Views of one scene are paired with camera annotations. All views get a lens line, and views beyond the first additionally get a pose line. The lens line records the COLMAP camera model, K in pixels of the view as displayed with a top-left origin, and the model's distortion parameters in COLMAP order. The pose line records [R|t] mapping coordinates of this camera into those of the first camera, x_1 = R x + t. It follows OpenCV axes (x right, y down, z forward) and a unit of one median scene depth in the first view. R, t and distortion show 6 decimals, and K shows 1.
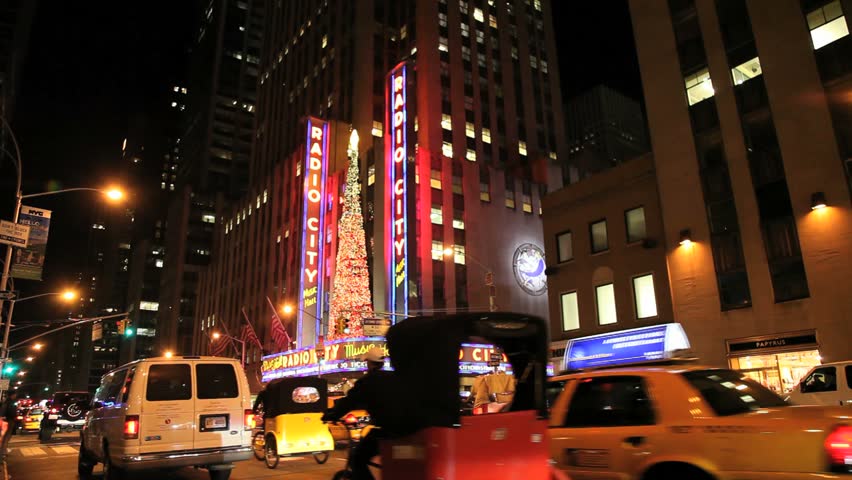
lens RADIAL K [[616.1, 0, 426.0], [0, 616.1, 240.0], [0, 0, 1]] dist [-0.096452, 0.046603]
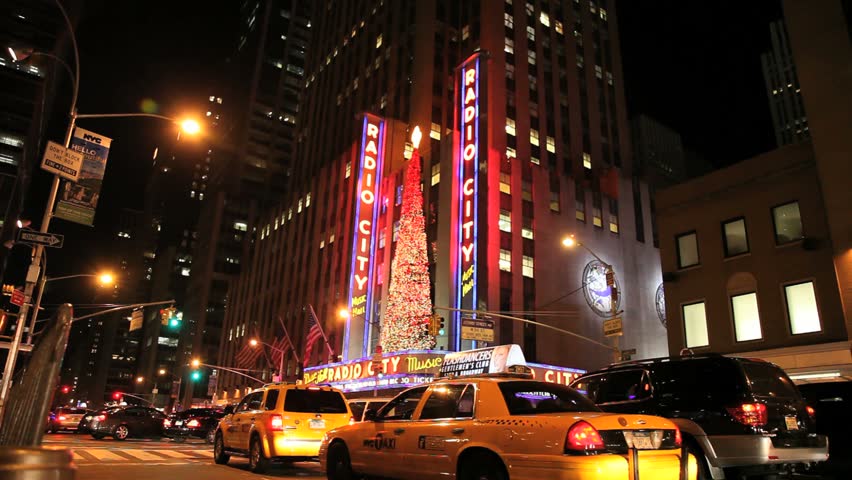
lens RADIAL K [[620.0, 0, 426.0], [0, 620.0, 240.0], [0, 0, 1]] dist [-0.092557, 0.004027]
pose [[0.998179, 0.049633, -0.034272, -0.060271], [-0.051107, 0.997742, -0.043578, 0.029217], [0.032032, 0.045250, 0.998462, 0.077587]]
